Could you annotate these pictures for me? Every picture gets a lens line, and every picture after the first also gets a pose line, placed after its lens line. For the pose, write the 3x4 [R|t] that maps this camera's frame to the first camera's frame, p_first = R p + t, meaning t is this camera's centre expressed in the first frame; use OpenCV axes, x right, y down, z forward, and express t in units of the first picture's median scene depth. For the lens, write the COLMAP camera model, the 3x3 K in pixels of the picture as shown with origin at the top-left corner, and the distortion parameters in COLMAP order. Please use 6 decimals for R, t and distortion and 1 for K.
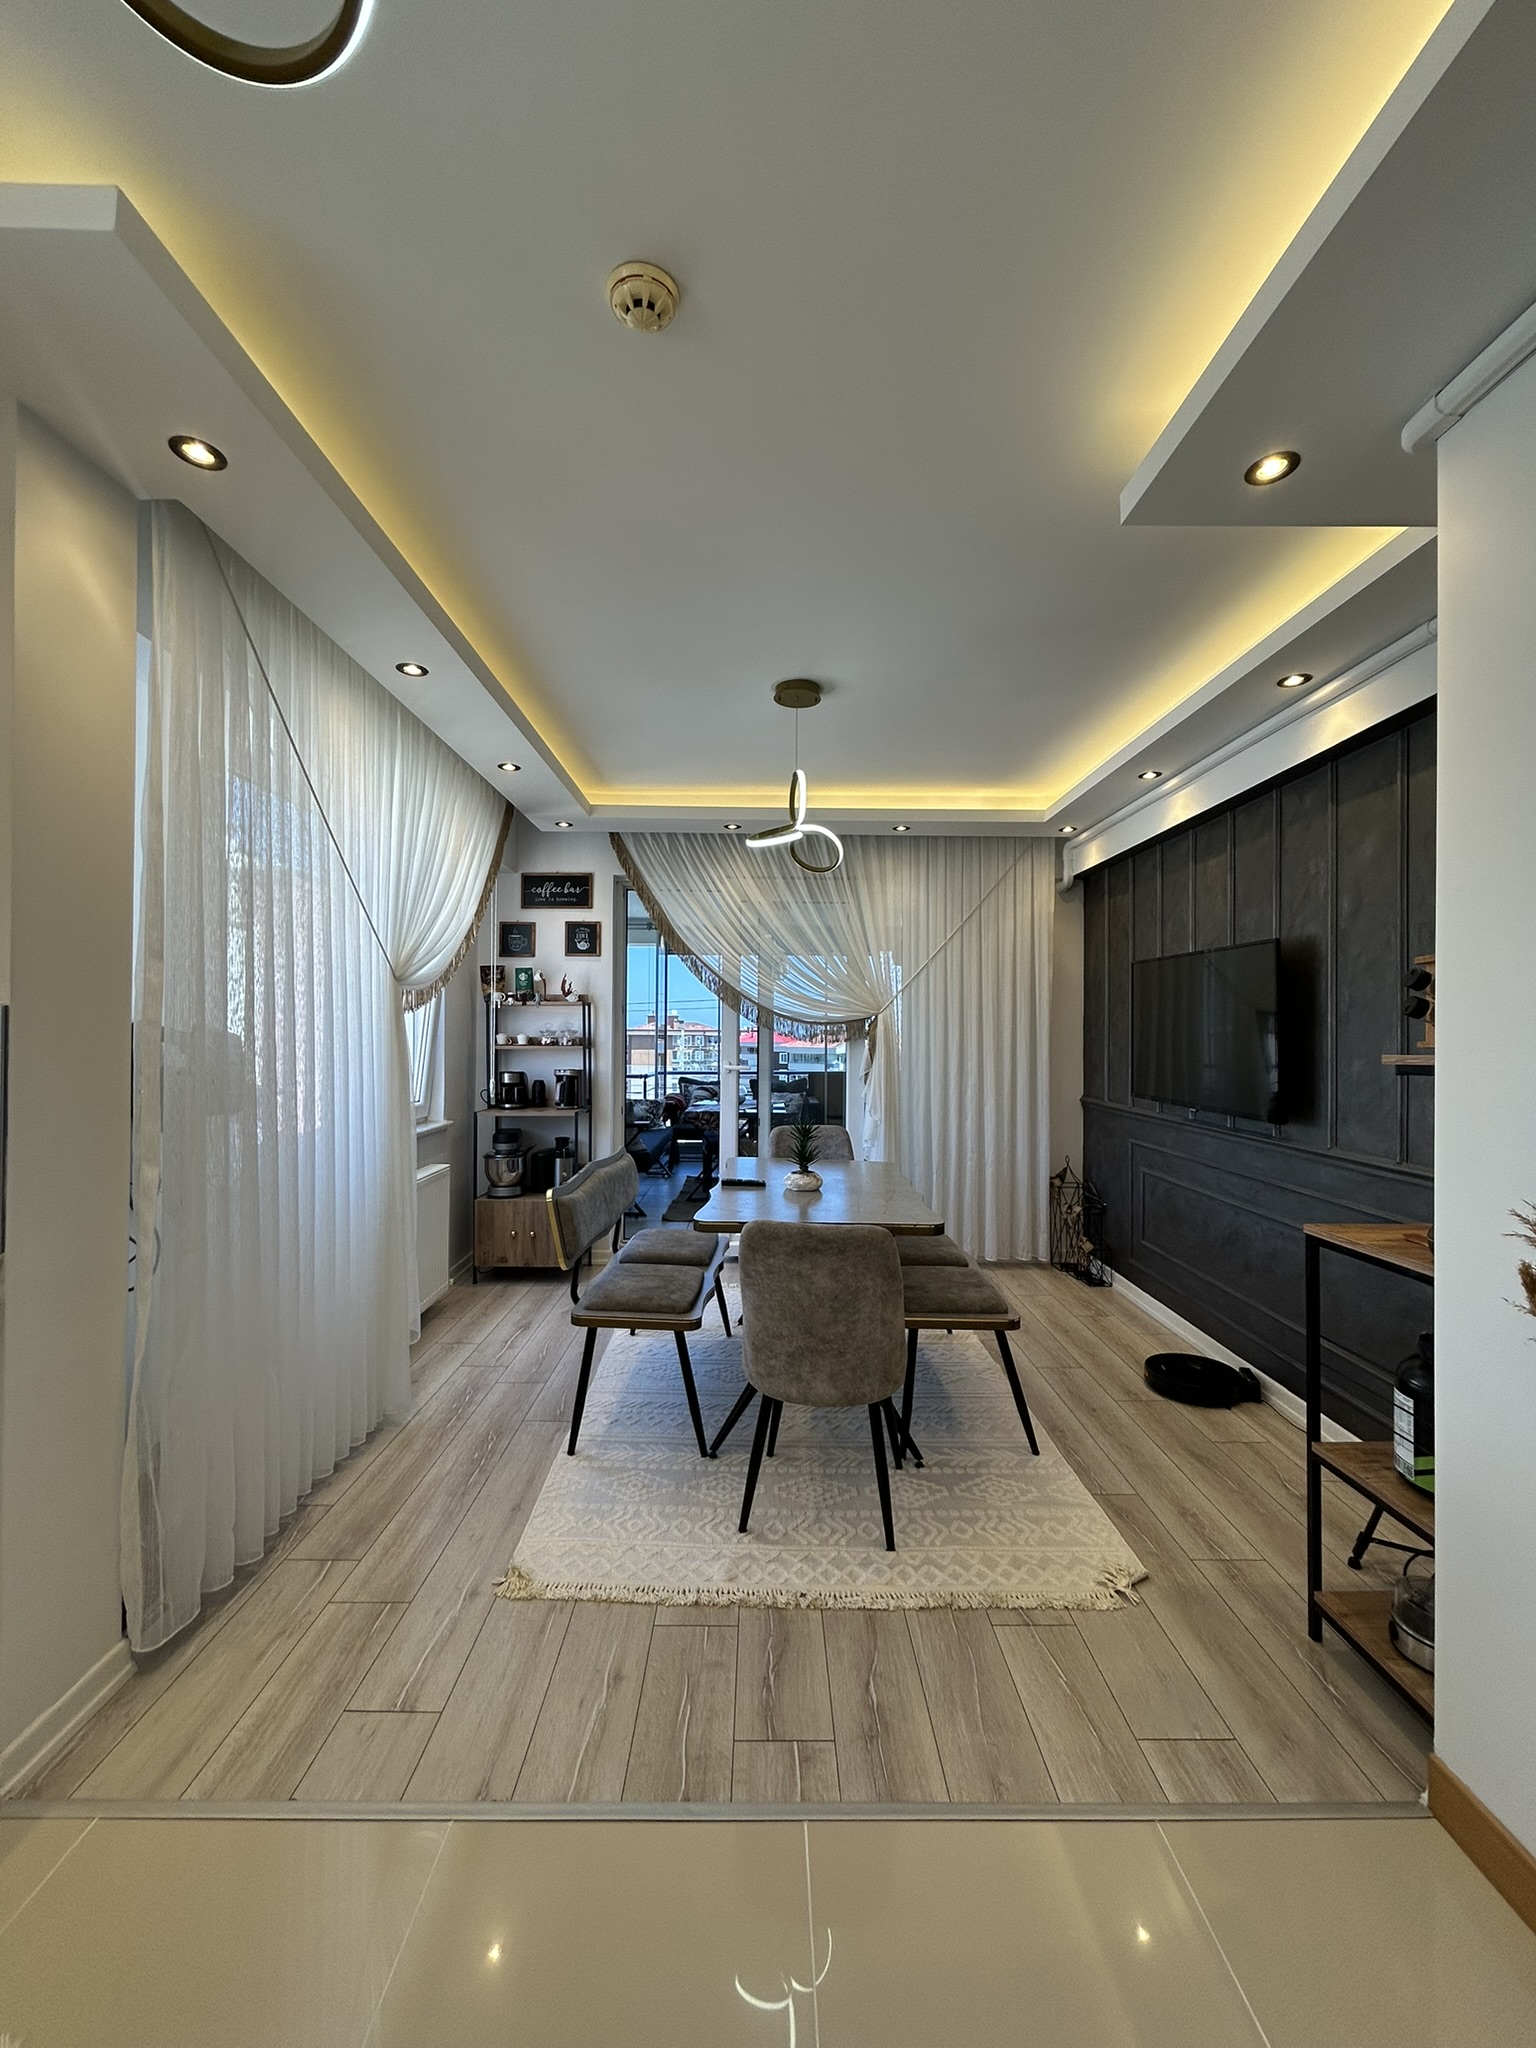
lens RADIAL K [[822.1, 0, 766.3], [0, 822.1, 1023.1], [0, 0, 1]] dist [-0.002876, 0.000176]
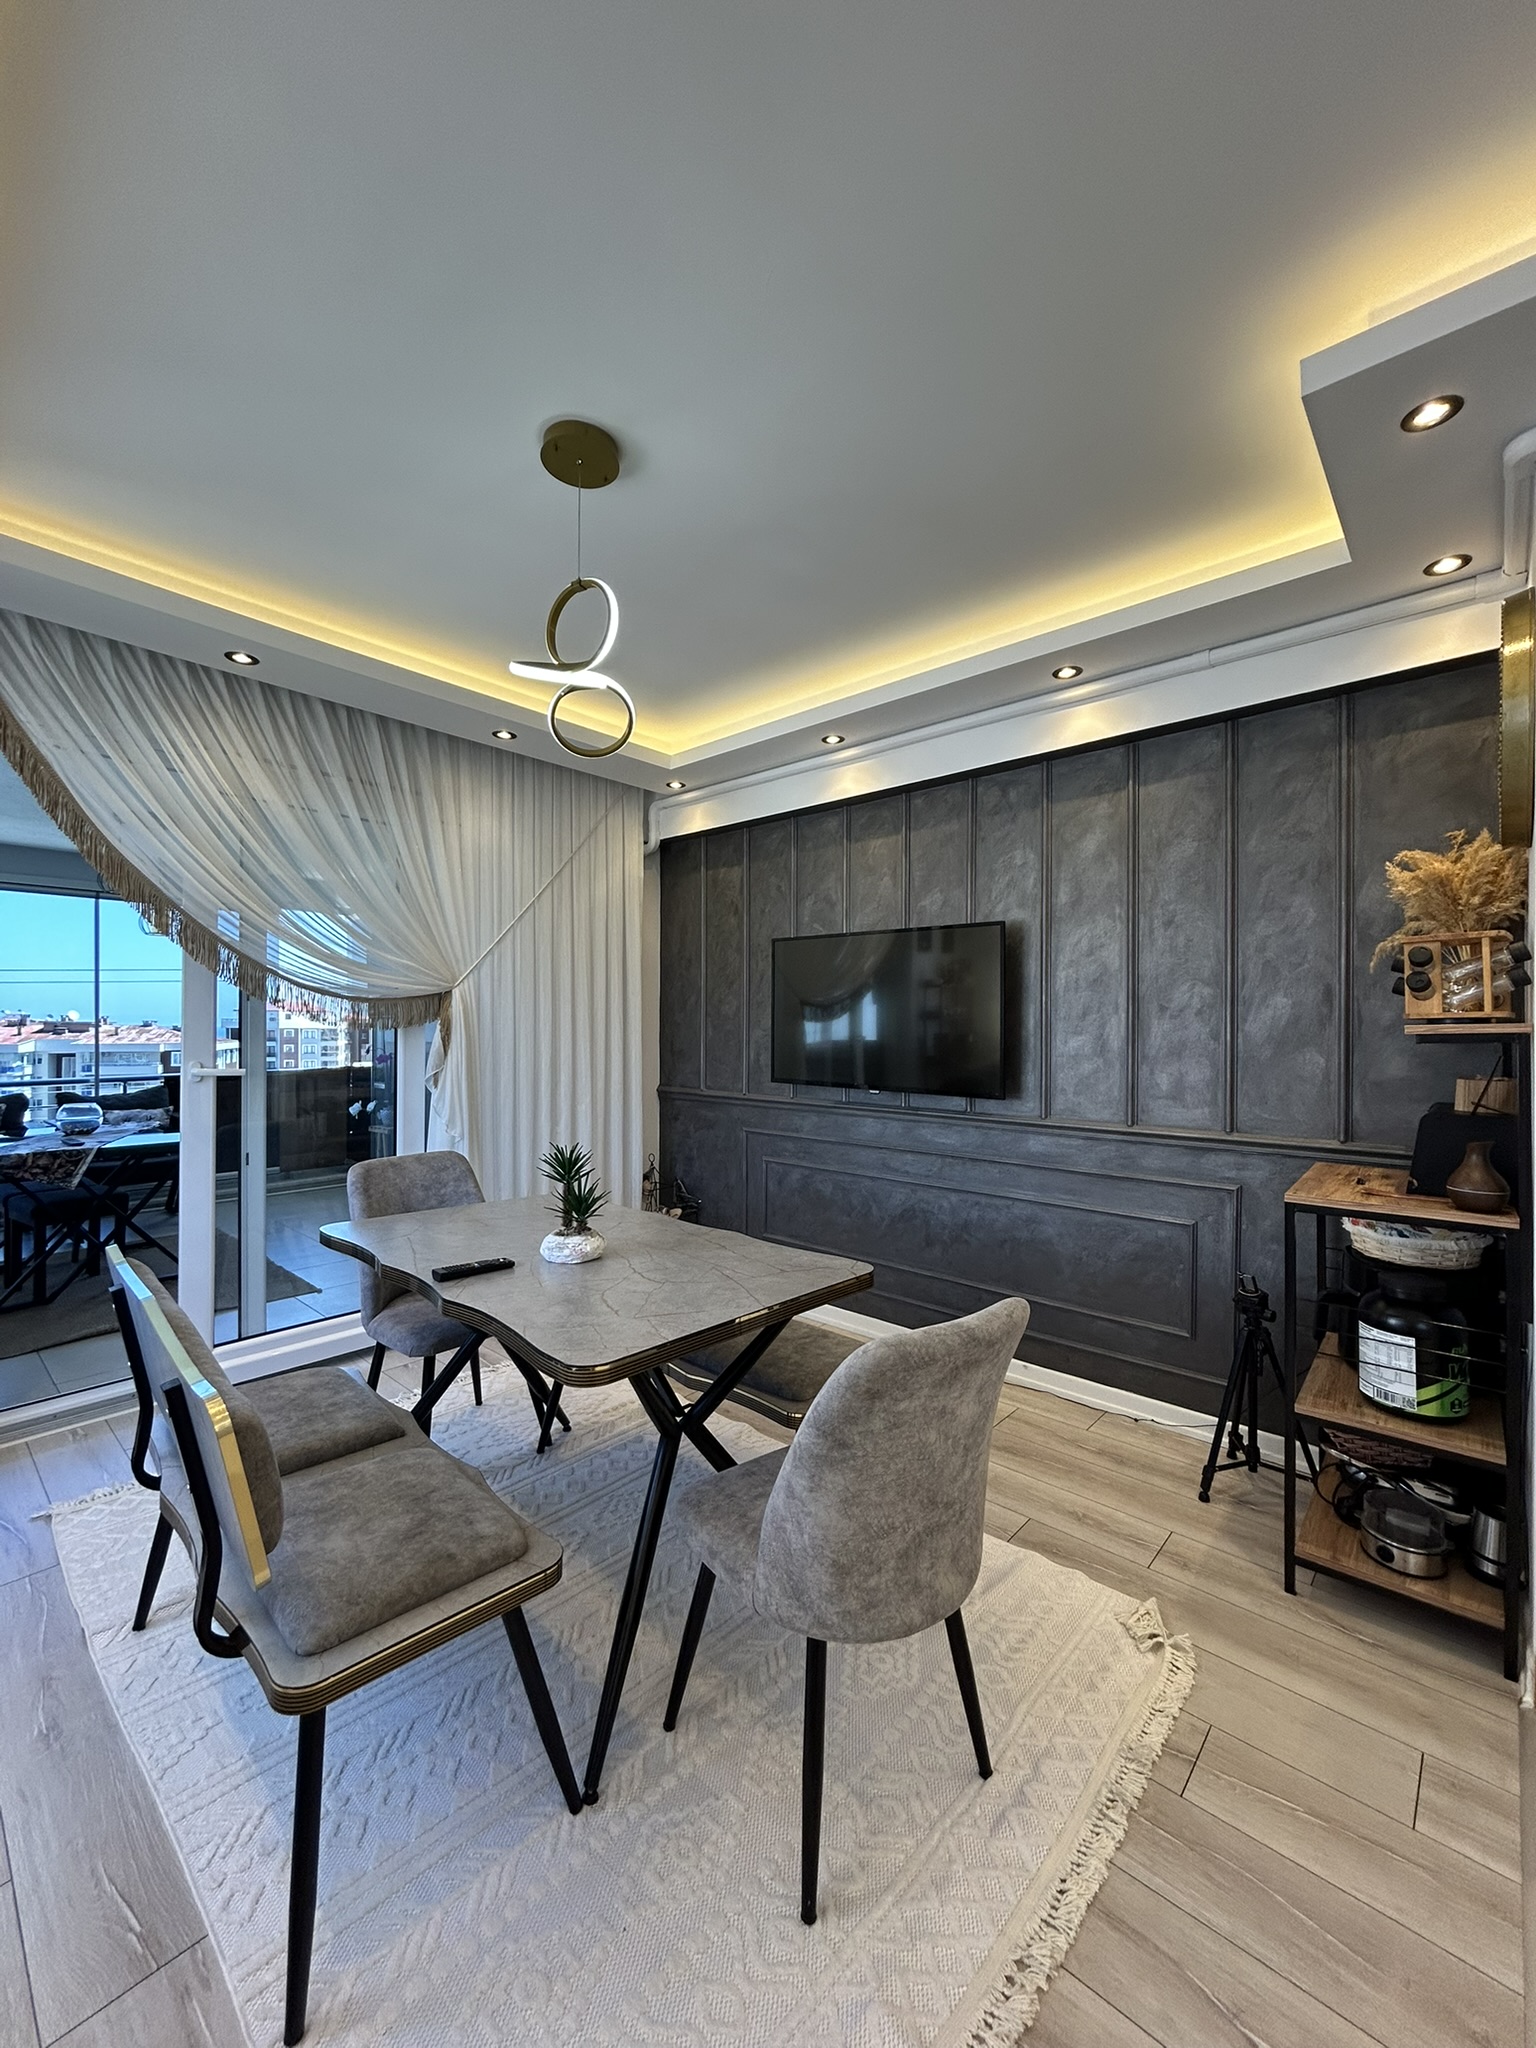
lens RADIAL K [[822.1, 0, 766.3], [0, 822.1, 1023.1], [0, 0, 1]] dist [-0.002876, 0.000176]
pose [[0.673426, 0.000983, 0.739254, -0.261189], [-0.008470, 0.999944, 0.006387, 0.016469], [-0.739206, -0.010563, 0.673397, 0.389727]]
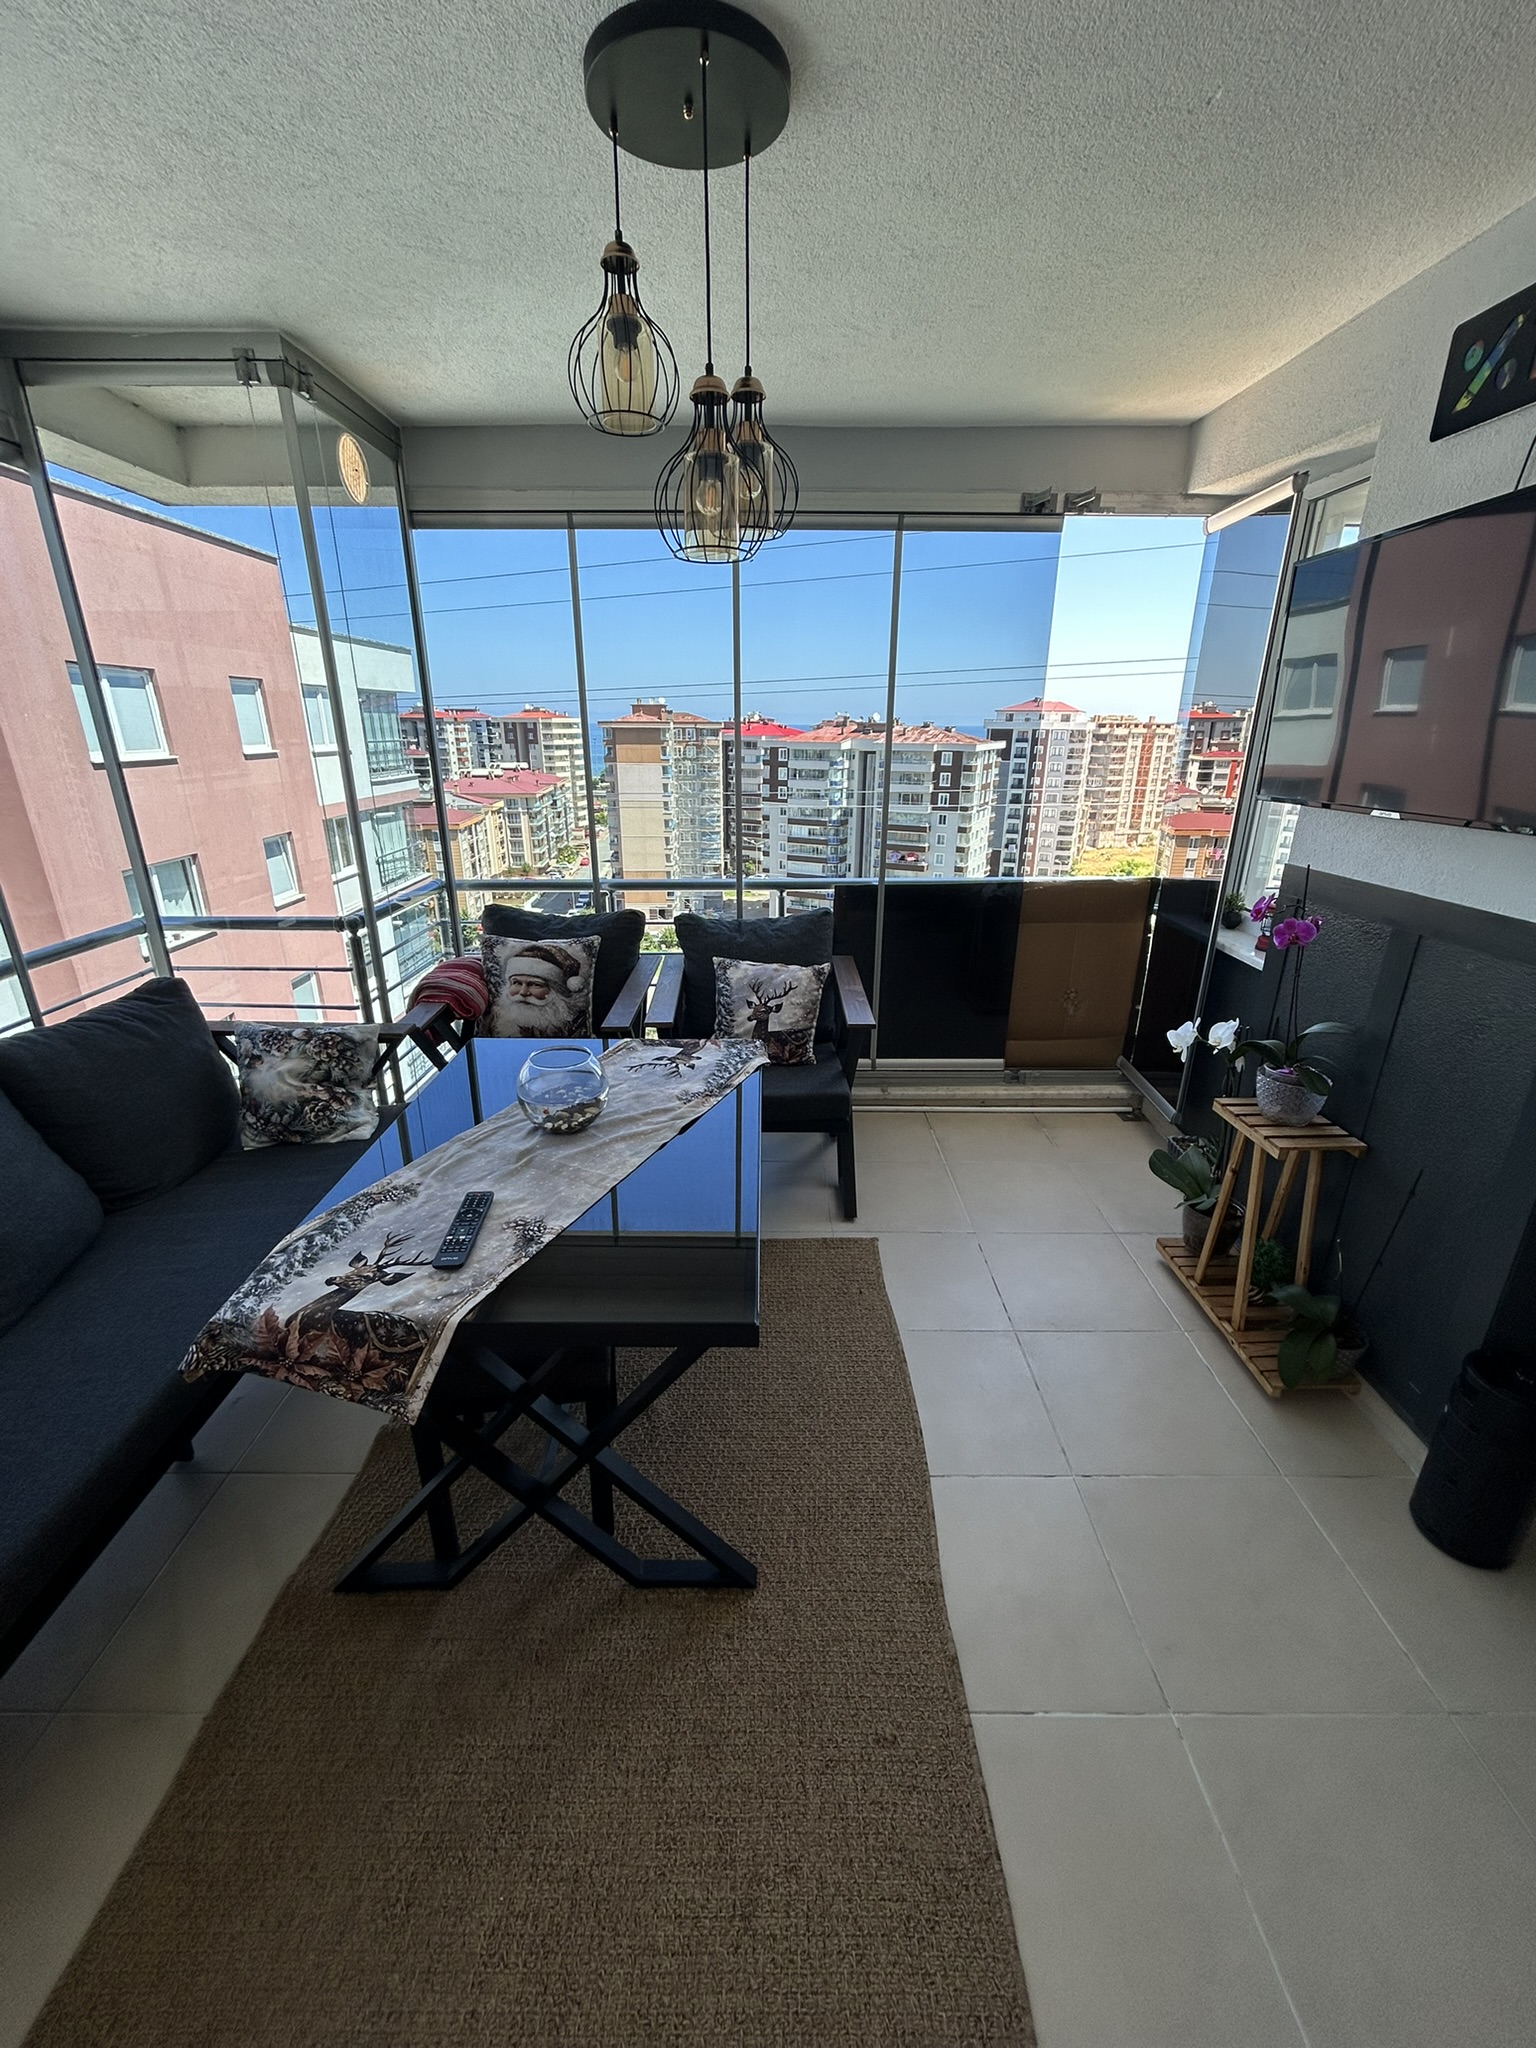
lens RADIAL K [[822.1, 0, 766.3], [0, 822.1, 1023.1], [0, 0, 1]] dist [-0.002876, 0.000176]
pose [[1.000000, -0.000058, 0.000623, 0.037411], [-0.000166, 0.935488, 0.353357, -0.029996], [-0.000604, -0.353357, 0.935488, 1.389679]]
